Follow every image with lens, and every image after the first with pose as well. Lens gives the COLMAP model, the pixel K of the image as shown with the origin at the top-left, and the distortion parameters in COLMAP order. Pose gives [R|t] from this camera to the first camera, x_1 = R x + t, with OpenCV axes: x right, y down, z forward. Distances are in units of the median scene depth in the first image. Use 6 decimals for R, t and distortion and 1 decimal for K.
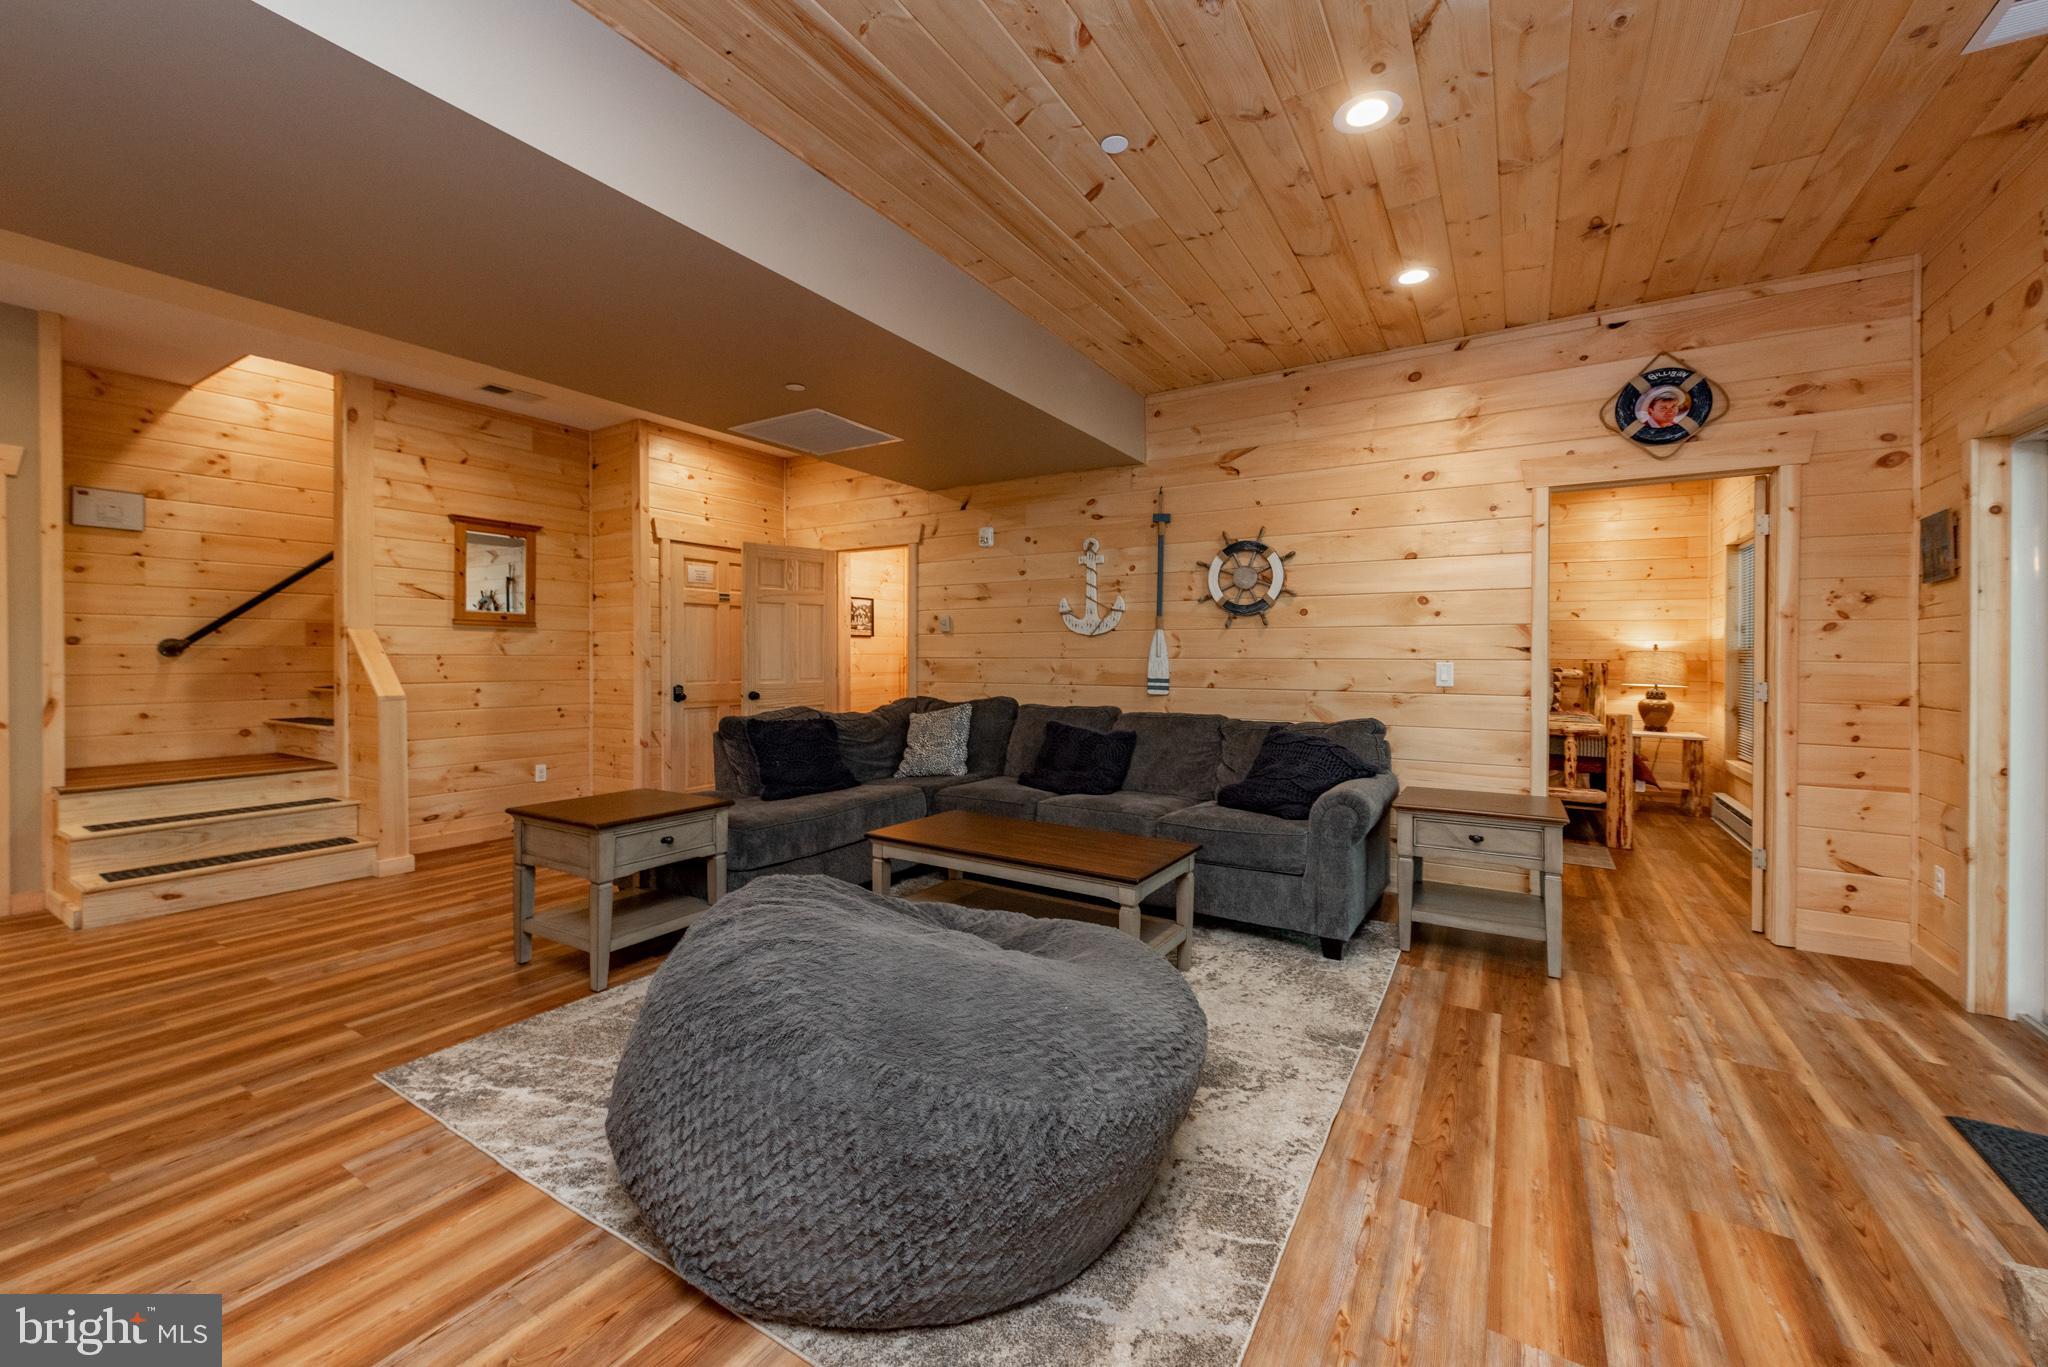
lens RADIAL K [[803.4, 0, 1024.7], [0, 803.4, 661.6], [0, 0, 1]] dist [0.001775, 0.000076]
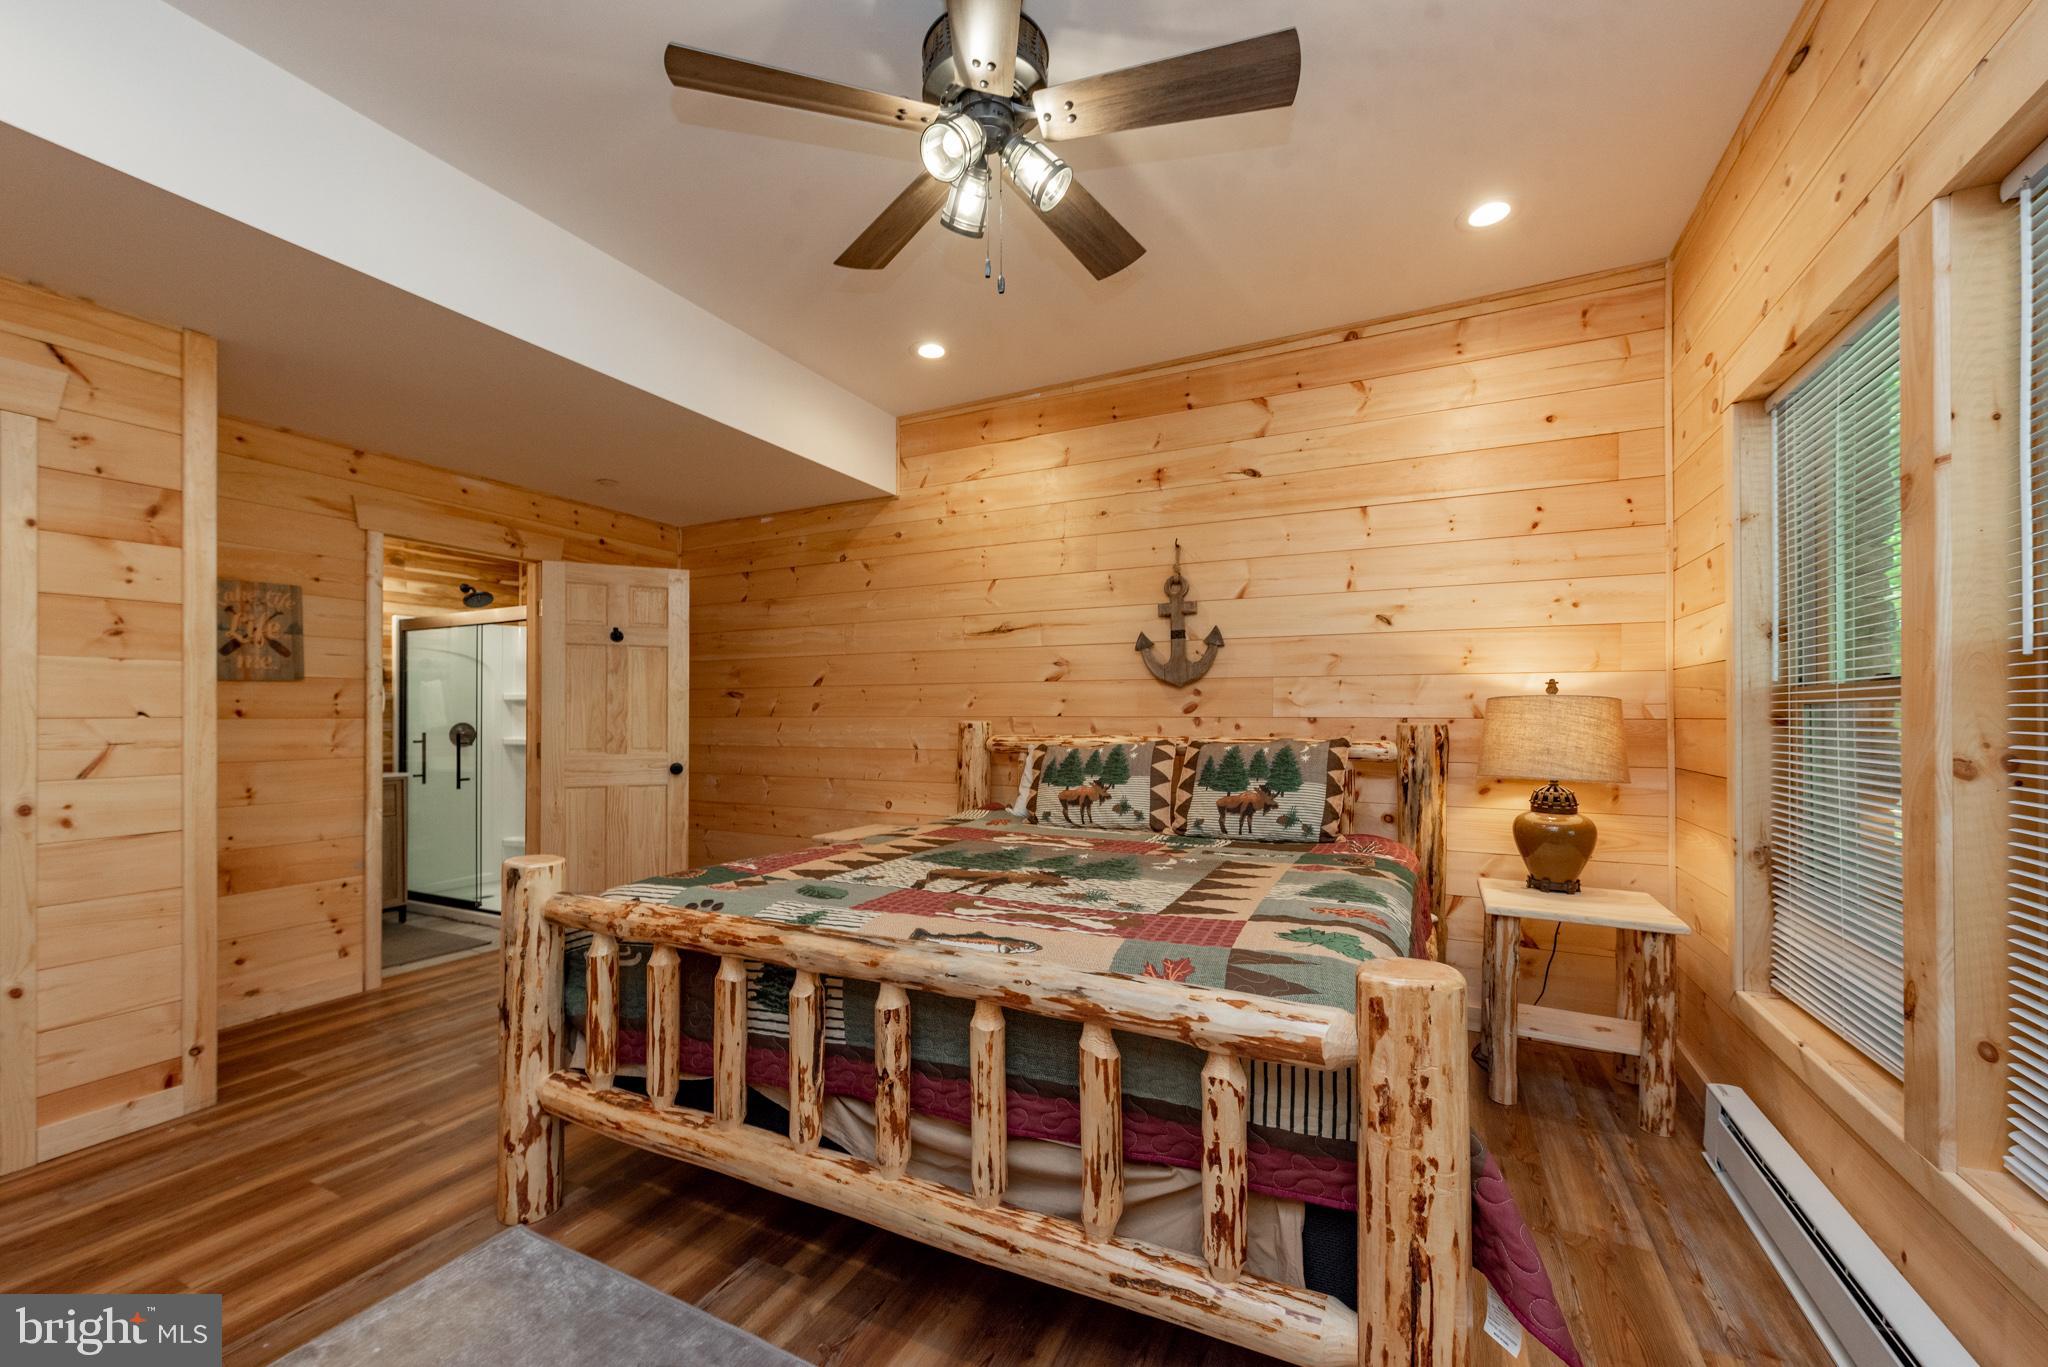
lens RADIAL K [[803.4, 0, 1017.9], [0, 803.4, 726.5], [0, 0, 1]] dist [0.001775, 0.000076]
pose [[0.996264, -0.009707, 0.085811, 0.474215], [0.009730, 0.999953, 0.000143, -0.000124], [-0.085808, 0.000692, 0.996311, 0.610587]]
